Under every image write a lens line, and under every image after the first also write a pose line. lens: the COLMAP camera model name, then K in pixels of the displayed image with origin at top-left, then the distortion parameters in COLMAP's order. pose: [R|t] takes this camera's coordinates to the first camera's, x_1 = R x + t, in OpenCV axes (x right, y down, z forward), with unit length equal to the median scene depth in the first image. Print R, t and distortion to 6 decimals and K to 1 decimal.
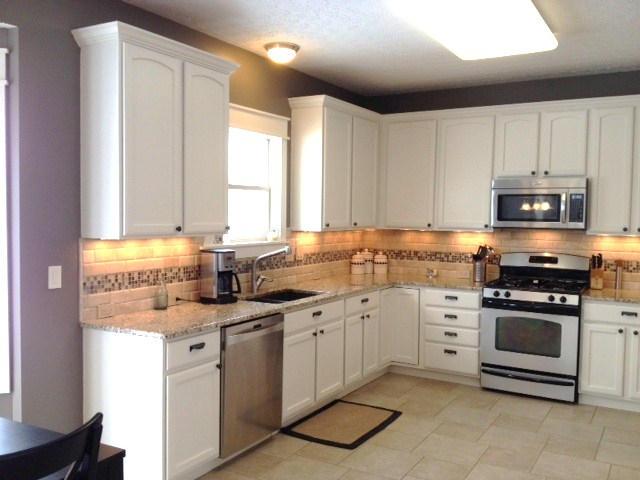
lens RADIAL K [[617.9, 0, 315.9], [0, 617.9, 241.4], [0, 0, 1]] dist [0.148222, -0.308226]
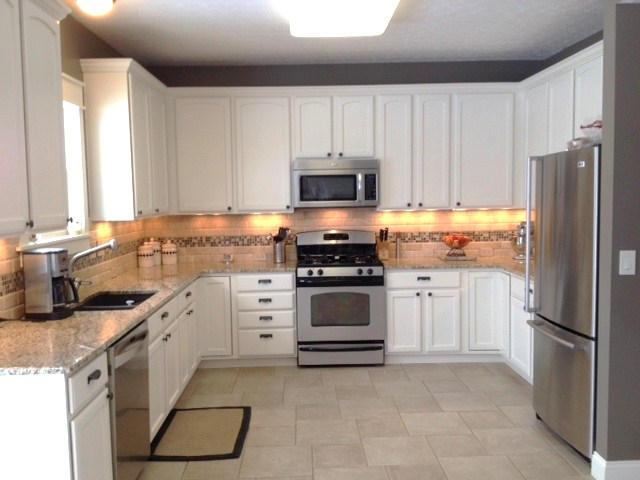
lens RADIAL K [[617.9, 0, 315.9], [0, 617.9, 241.4], [0, 0, 1]] dist [0.148222, -0.308226]
pose [[0.846022, -0.068950, 0.528671, -0.233700], [0.055825, 0.997608, 0.040773, -0.007824], [-0.530218, -0.004981, 0.847847, 0.133814]]
